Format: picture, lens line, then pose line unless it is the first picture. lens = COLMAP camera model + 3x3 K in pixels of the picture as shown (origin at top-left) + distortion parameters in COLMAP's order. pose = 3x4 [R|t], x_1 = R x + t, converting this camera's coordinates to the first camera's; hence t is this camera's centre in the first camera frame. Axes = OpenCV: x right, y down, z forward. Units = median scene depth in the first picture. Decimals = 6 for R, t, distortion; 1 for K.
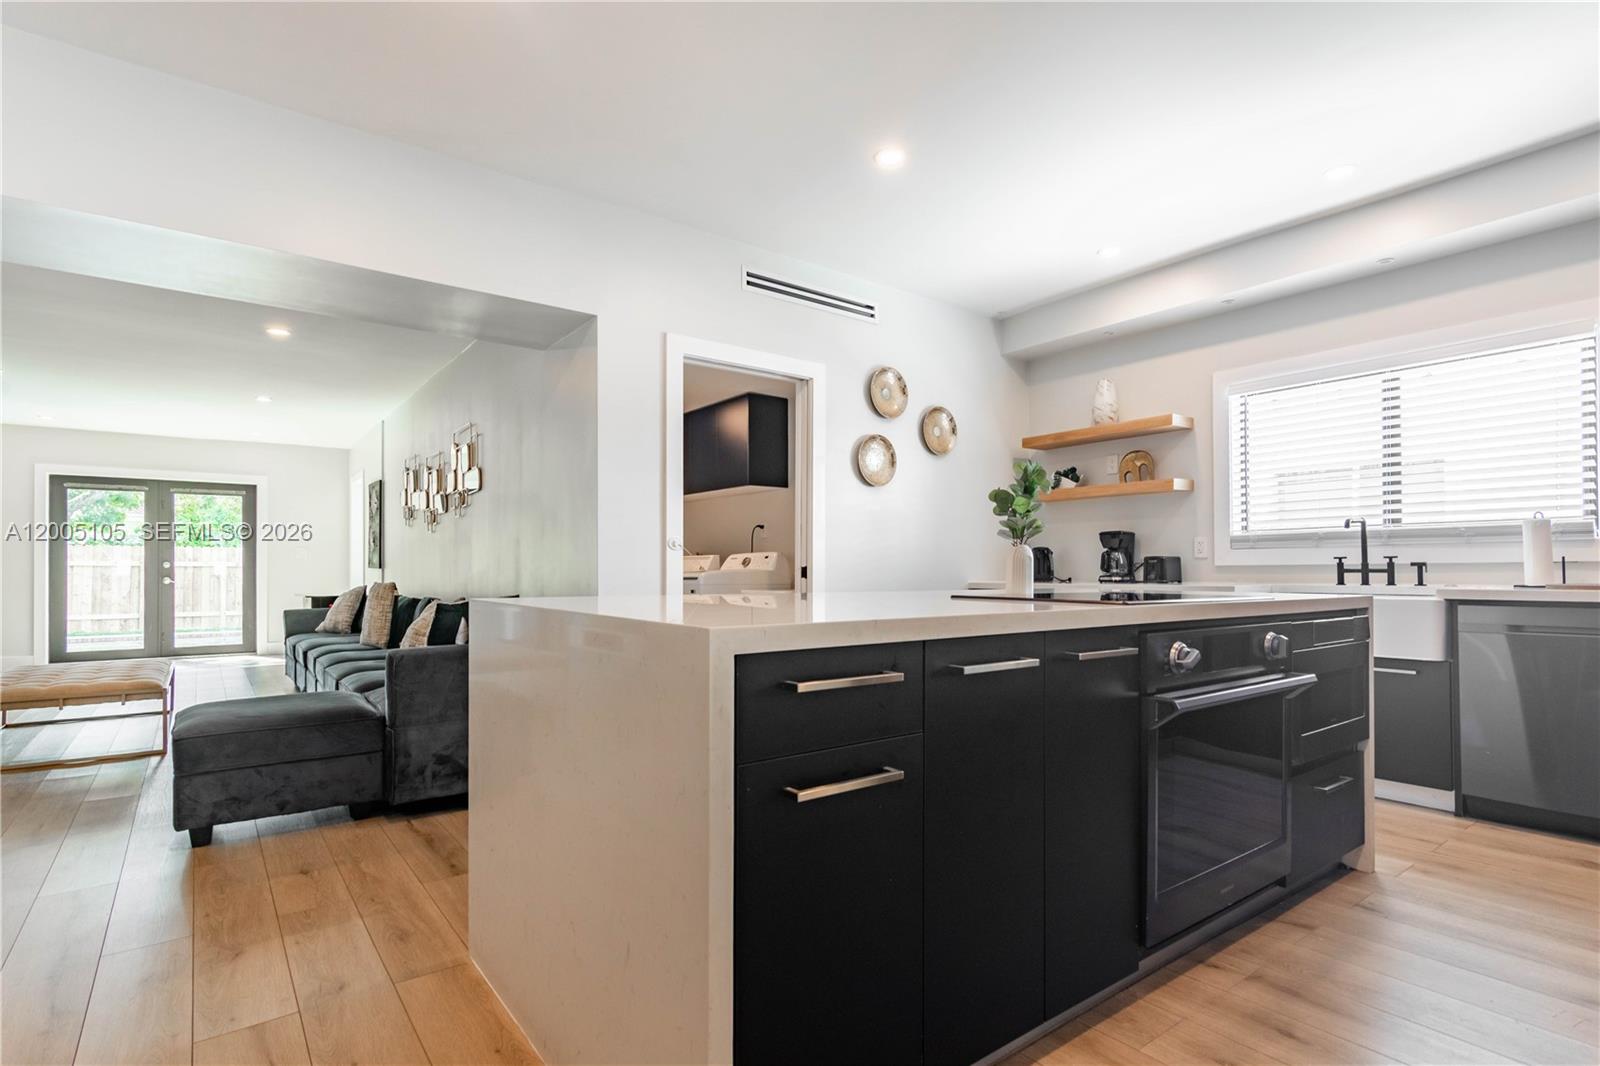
lens RADIAL K [[784.1, 0, 795.5], [0, 784.1, 561.7], [0, 0, 1]] dist [0.005735, -0.000863]
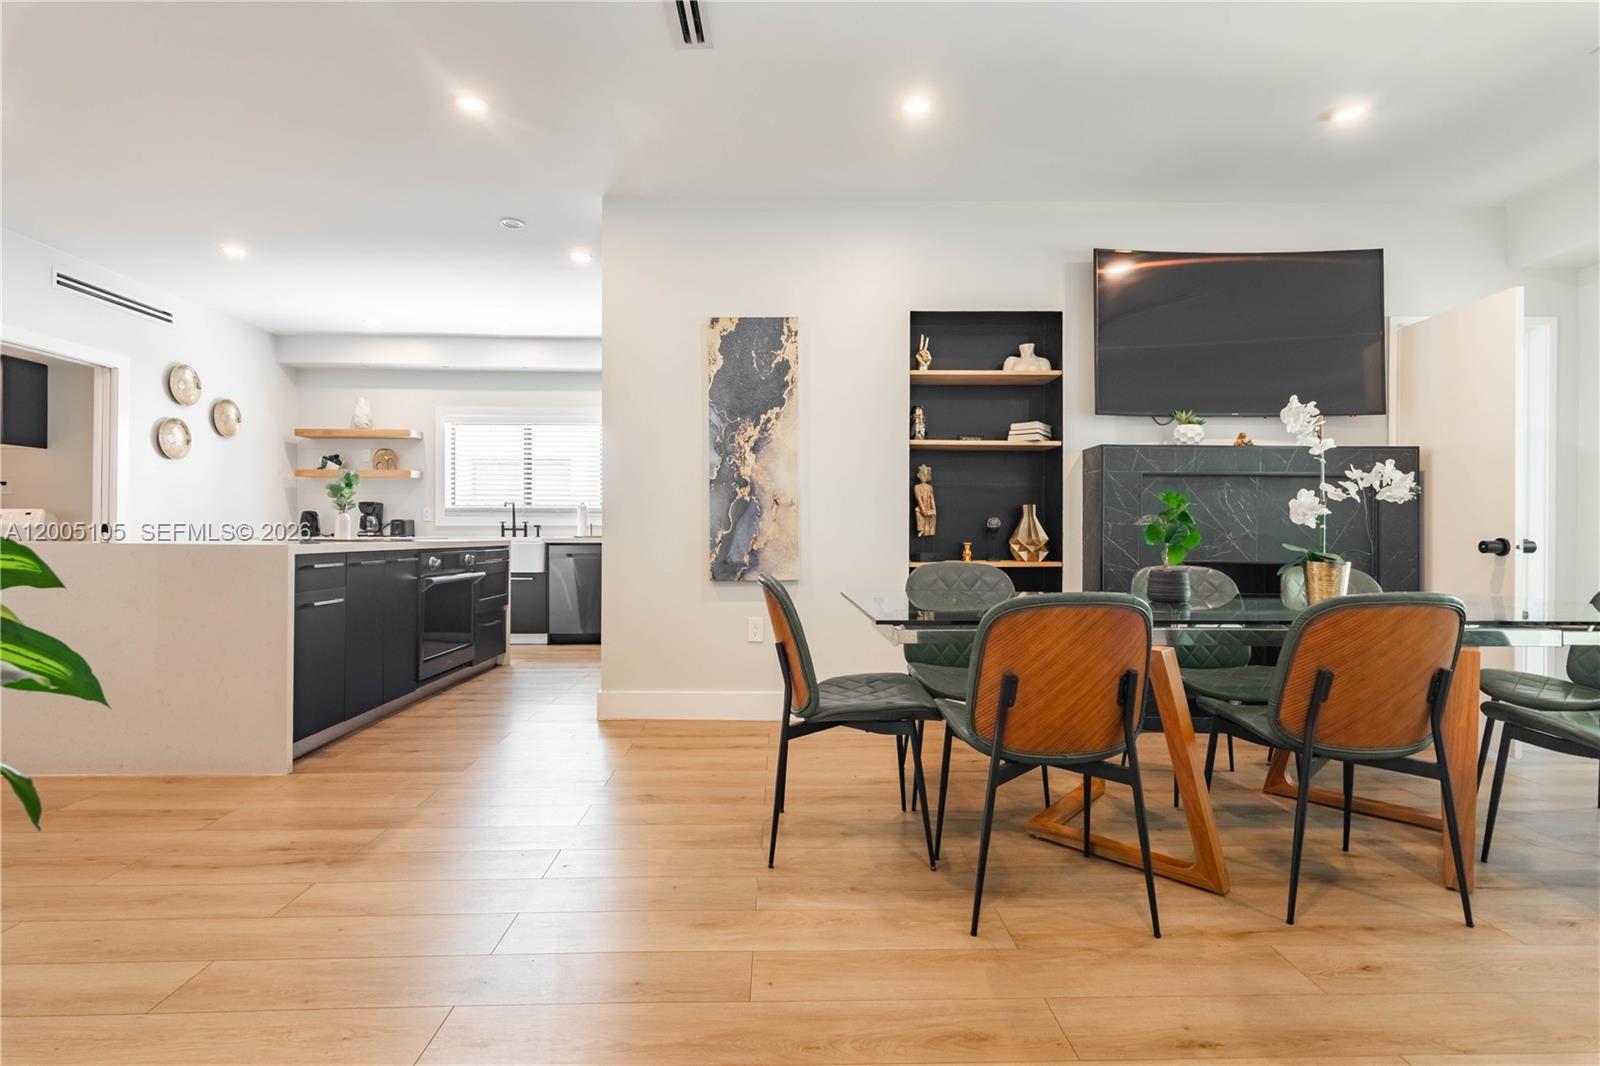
lens RADIAL K [[784.1, 0, 807.8], [0, 784.1, 532.6], [0, 0, 1]] dist [0.005735, -0.000863]
pose [[0.577473, 0.004197, 0.816399, -0.330479], [-0.014667, 0.999879, 0.005235, -0.000771], [-0.816278, -0.014997, 0.577465, -0.540614]]
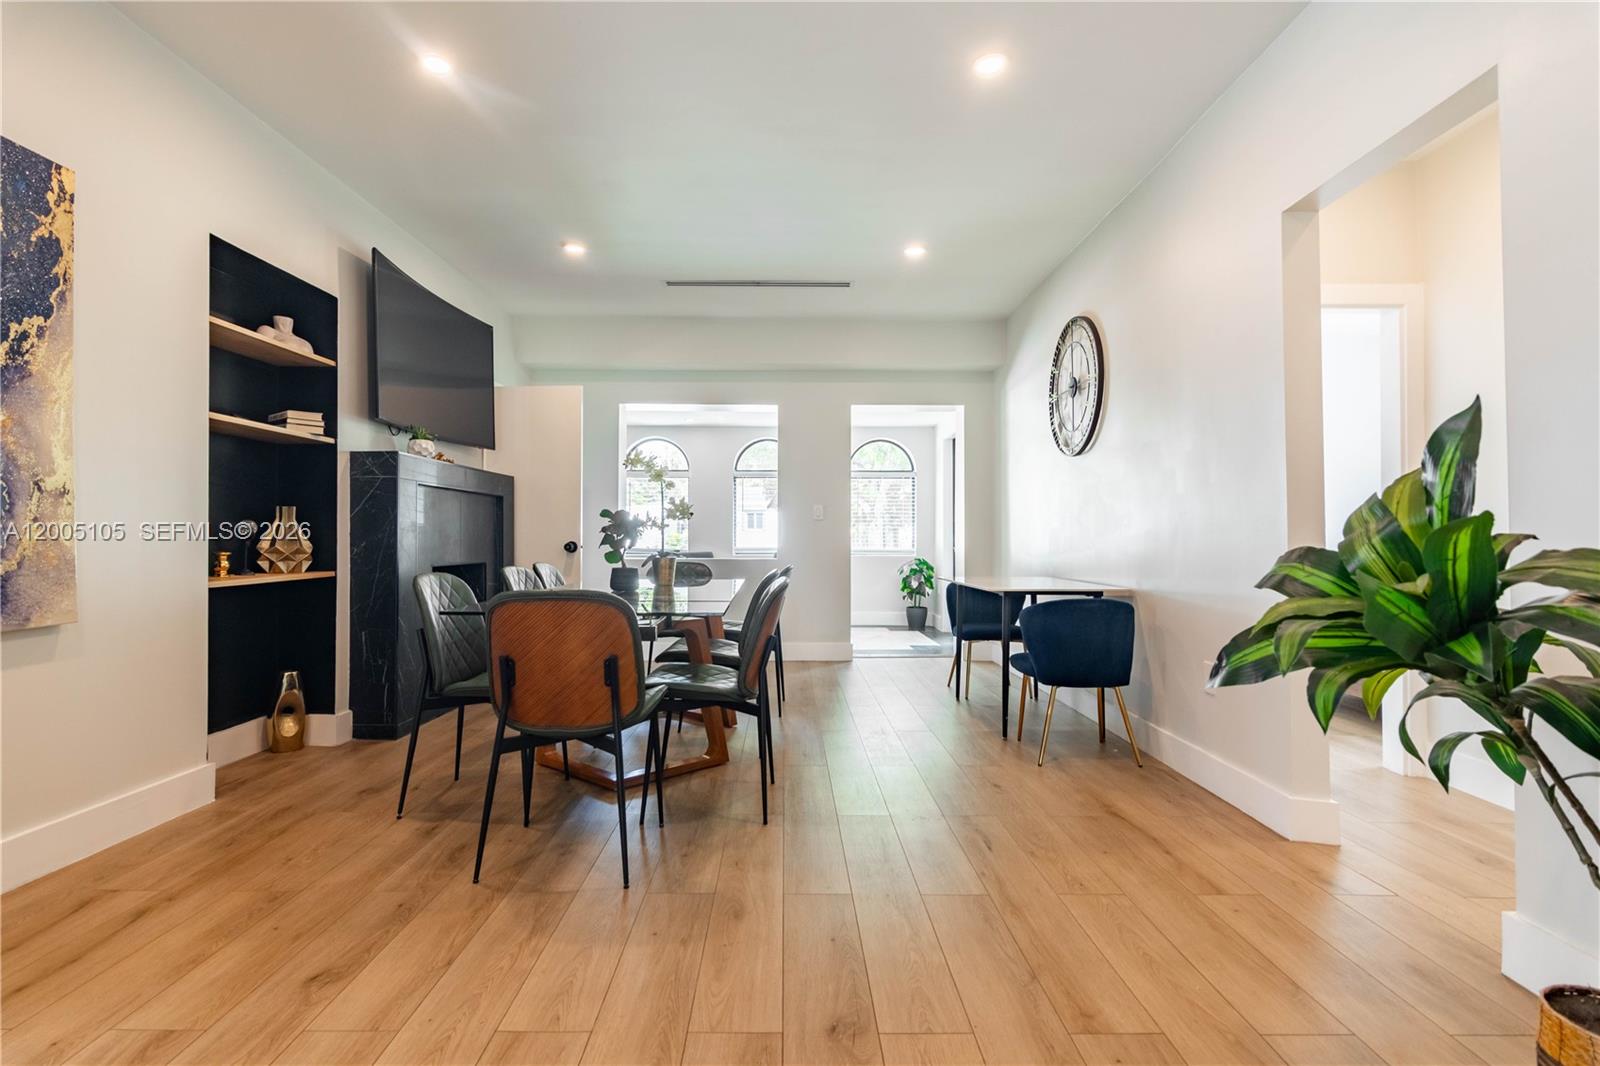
lens RADIAL K [[784.1, 0, 804.1], [0, 784.1, 531.2], [0, 0, 1]] dist [0.005735, -0.000863]
pose [[-0.816139, 0.006785, 0.577816, -0.304661], [-0.005595, 0.999791, -0.019643, 0.004776], [-0.577829, -0.019264, -0.815930, 0.130528]]
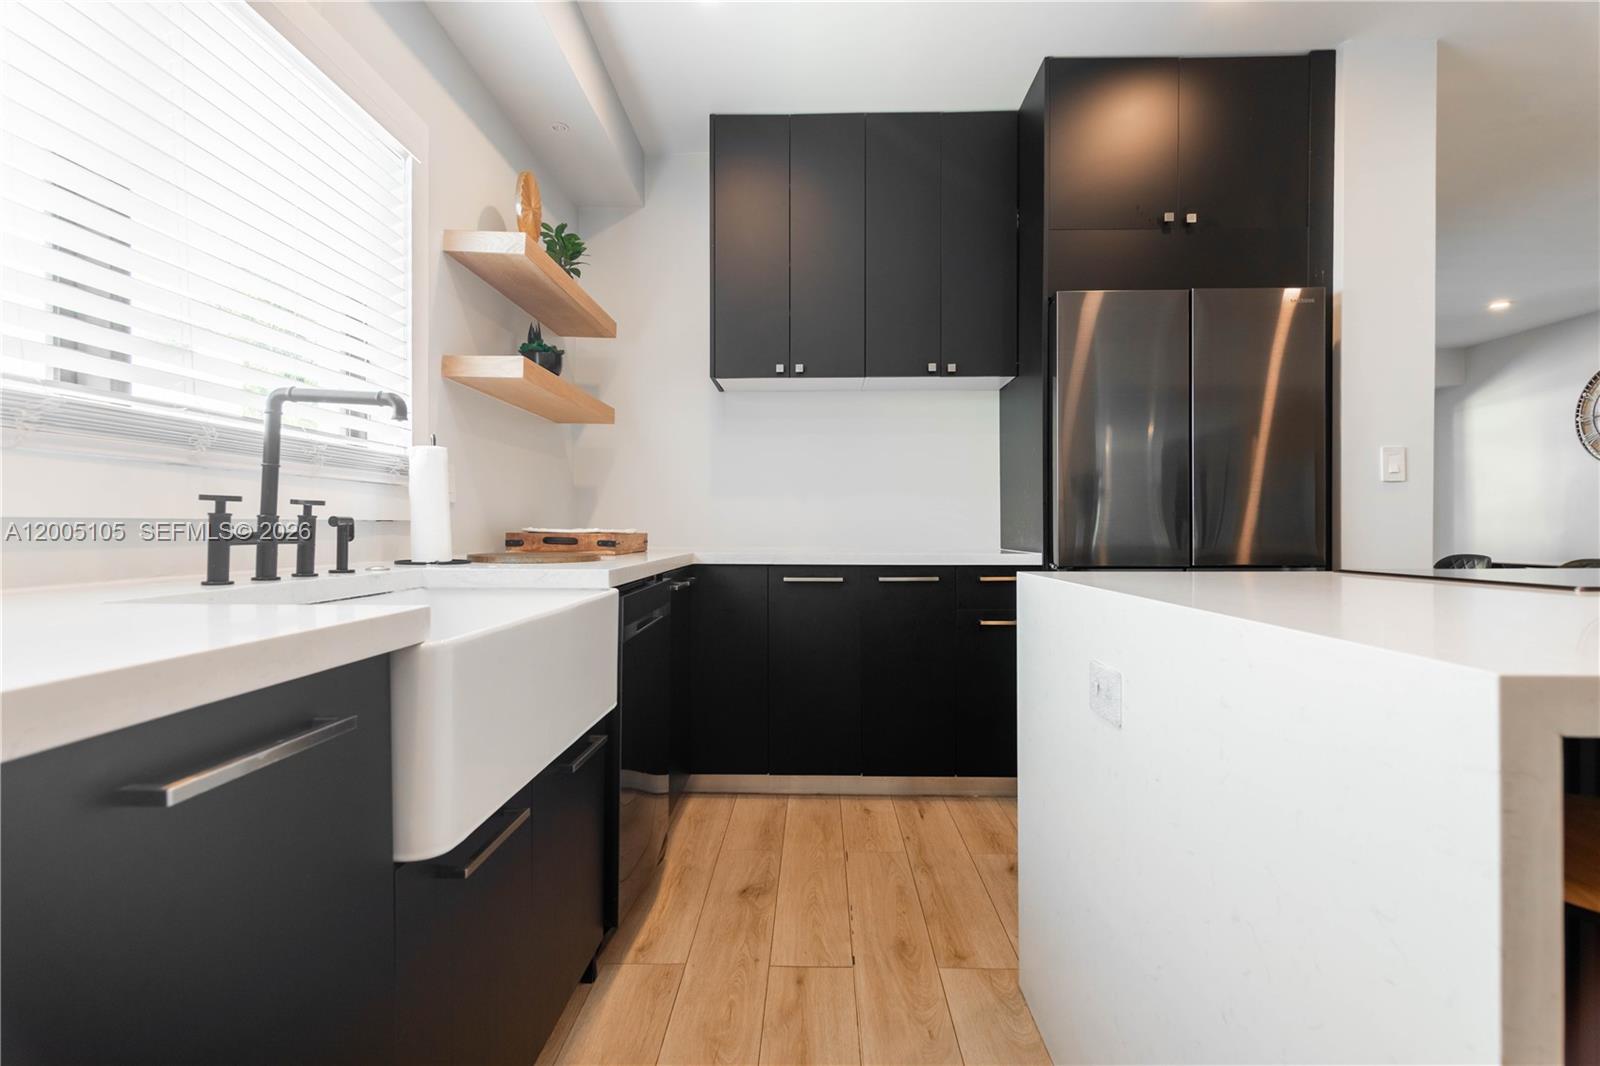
lens RADIAL K [[784.1, 0, 799.6], [0, 784.1, 530.7], [0, 0, 1]] dist [0.005735, -0.000863]
pose [[-0.789795, -0.001459, 0.613369, 0.271656], [-0.007189, 0.999951, -0.006878, 0.007080], [-0.613329, -0.009842, -0.789766, 0.938517]]
